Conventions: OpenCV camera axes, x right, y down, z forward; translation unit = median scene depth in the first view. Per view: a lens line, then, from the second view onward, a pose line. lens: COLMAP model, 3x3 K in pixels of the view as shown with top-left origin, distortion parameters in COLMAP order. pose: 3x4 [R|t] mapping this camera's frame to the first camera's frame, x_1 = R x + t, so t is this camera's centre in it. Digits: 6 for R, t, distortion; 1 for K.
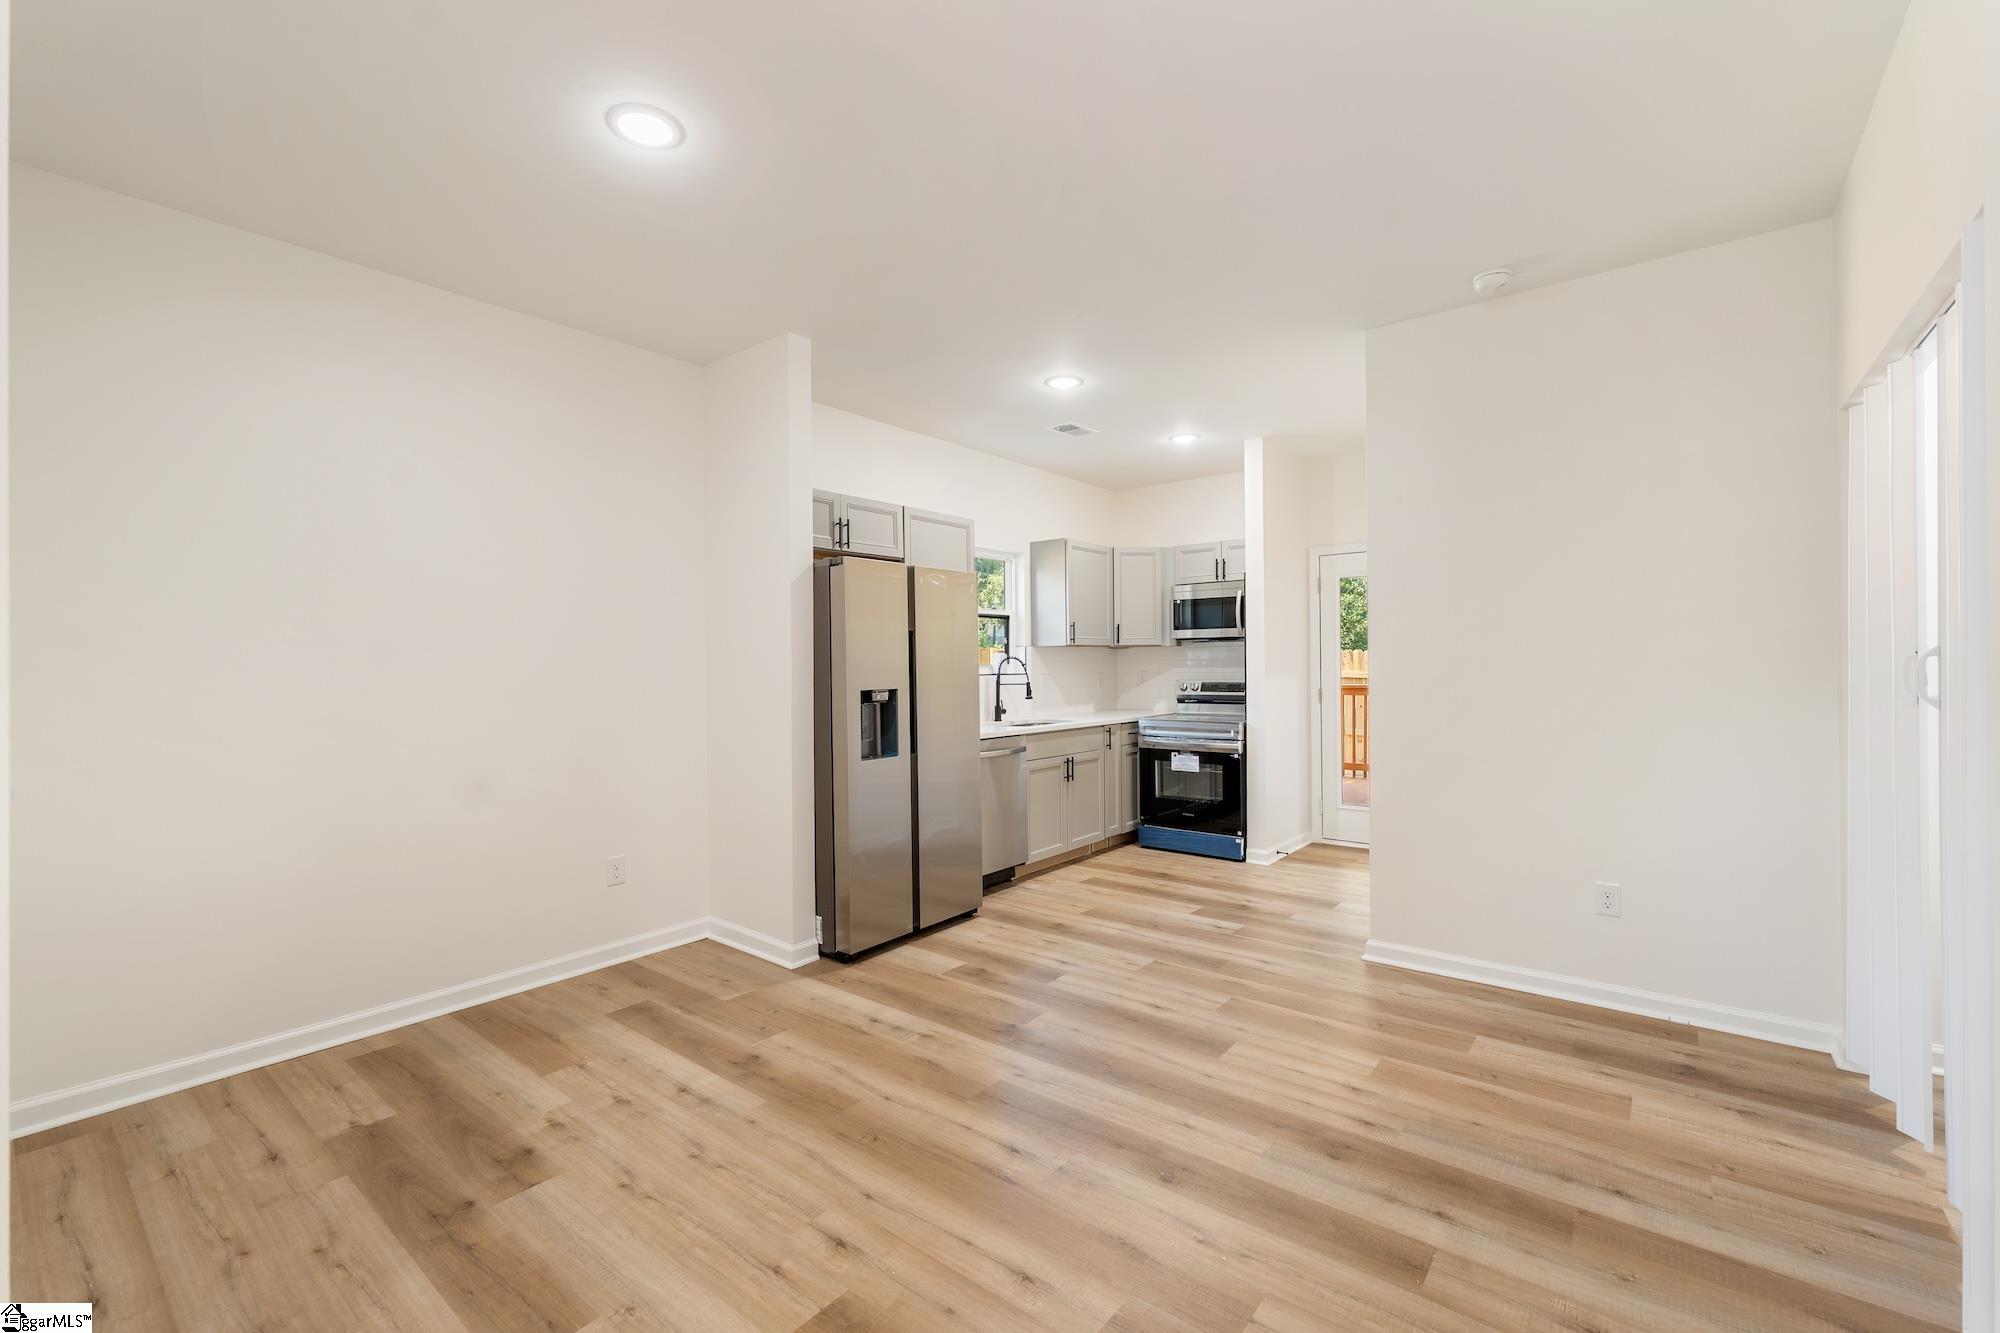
lens RADIAL K [[826.5, 0, 1001.9], [0, 826.5, 679.5], [0, 0, 1]] dist [-0.012961, 0.000155]
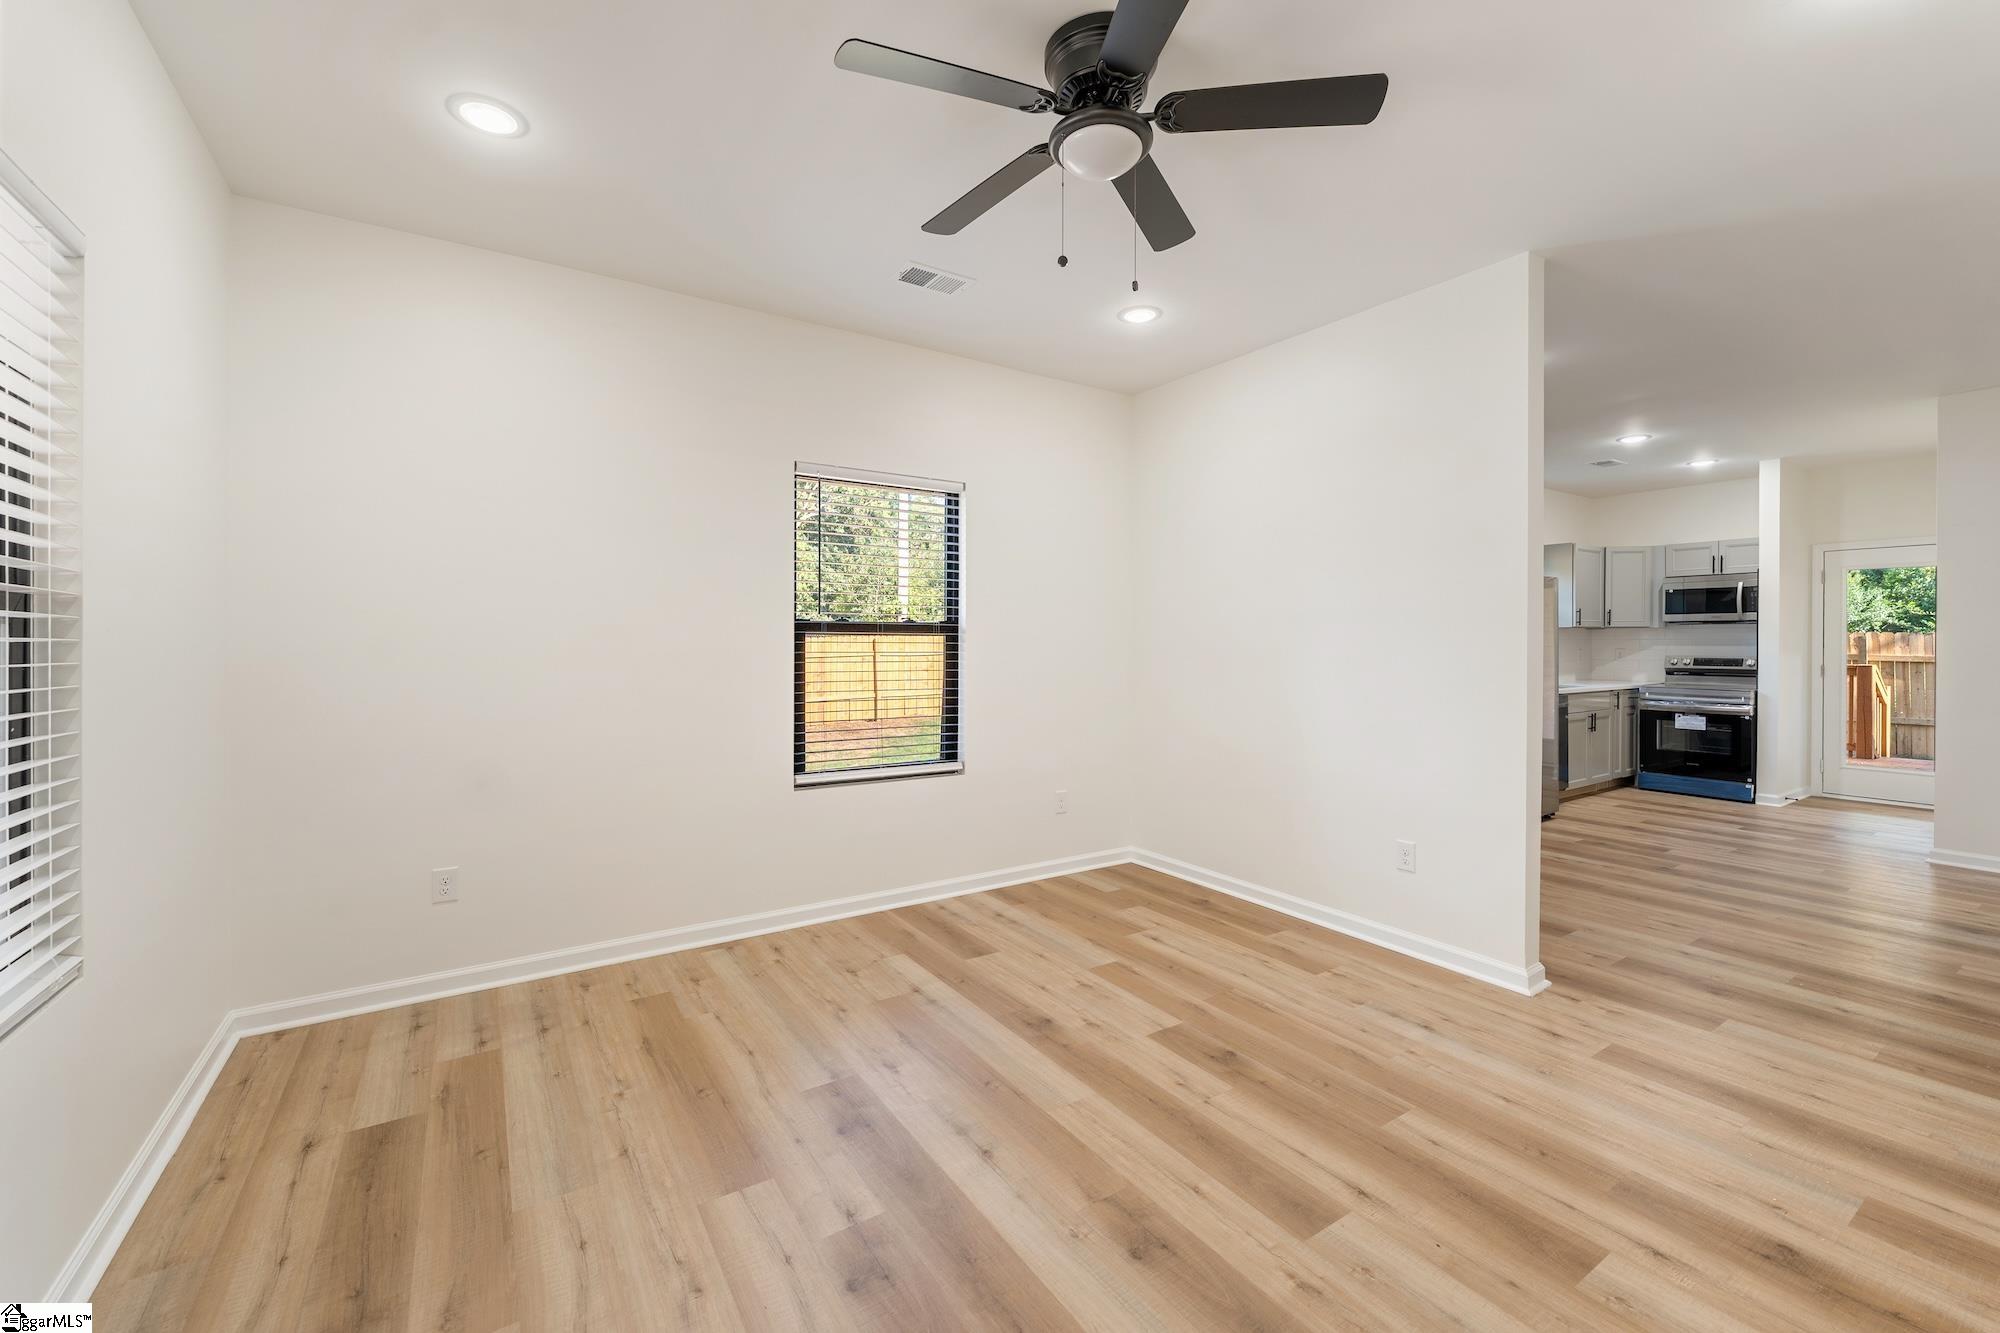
lens RADIAL K [[813.4, 0, 1000.1], [0, 813.4, 656.8], [0, 0, 1]] dist [-0.000817, 0.000160]
pose [[0.950025, 0.014216, -0.311851, -0.371049], [-0.013386, 0.999899, 0.004802, 0.010269], [0.311887, -0.000388, 0.950119, -0.468386]]
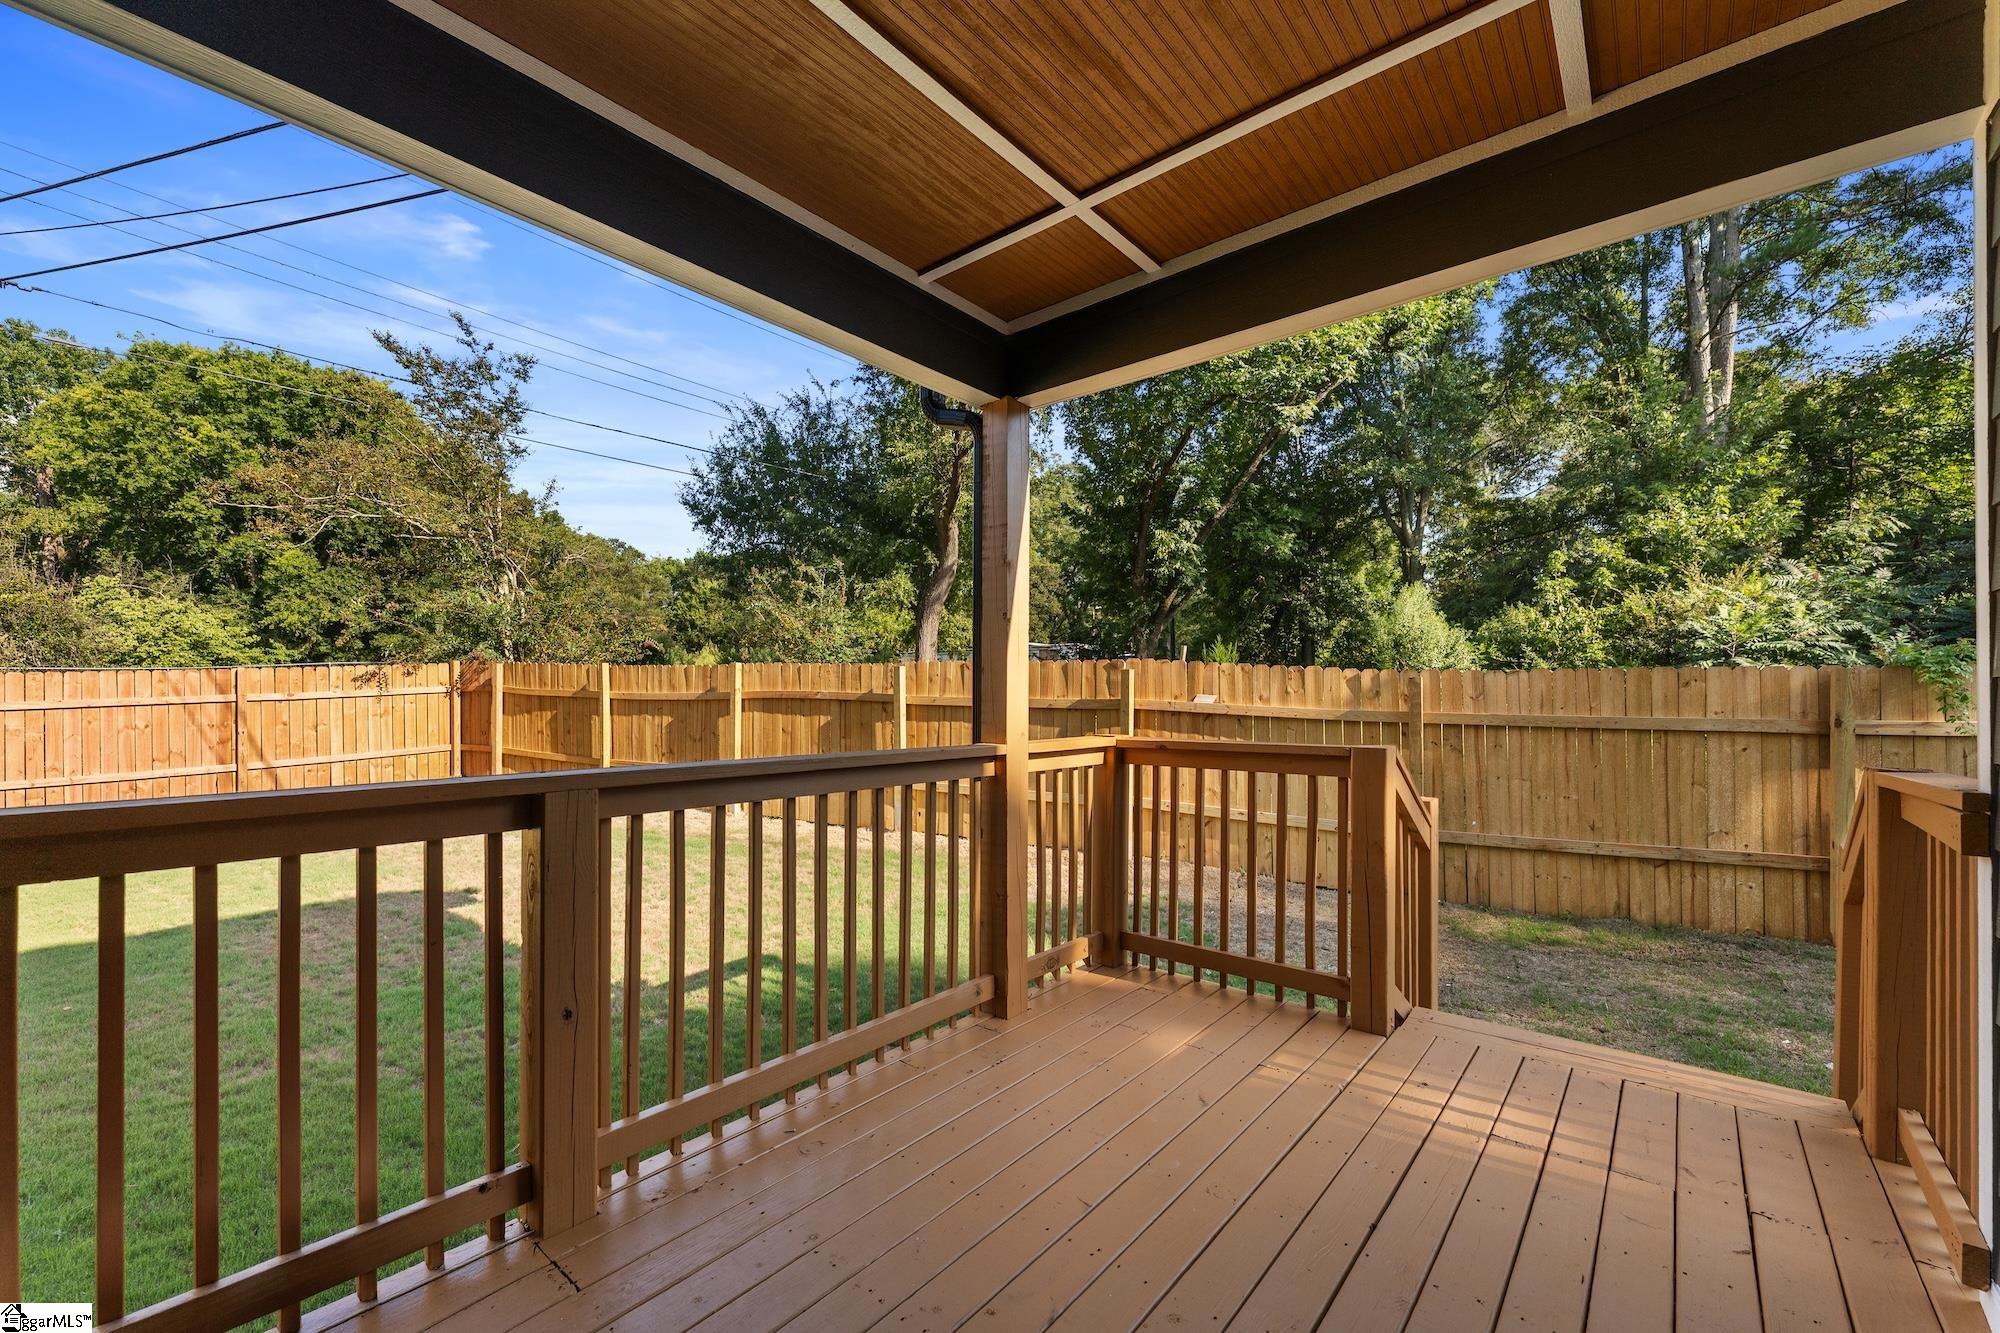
lens RADIAL K [[830.5, 0, 999.6], [0, 830.5, 703.6], [0, 0, 1]] dist [-0.001142, -0.000040]
pose [[0.999823, 0.011400, -0.014988, 0.572139], [-0.011526, 0.999899, -0.008294, -0.010163], [0.014892, 0.008465, 0.999853, 1.136767]]
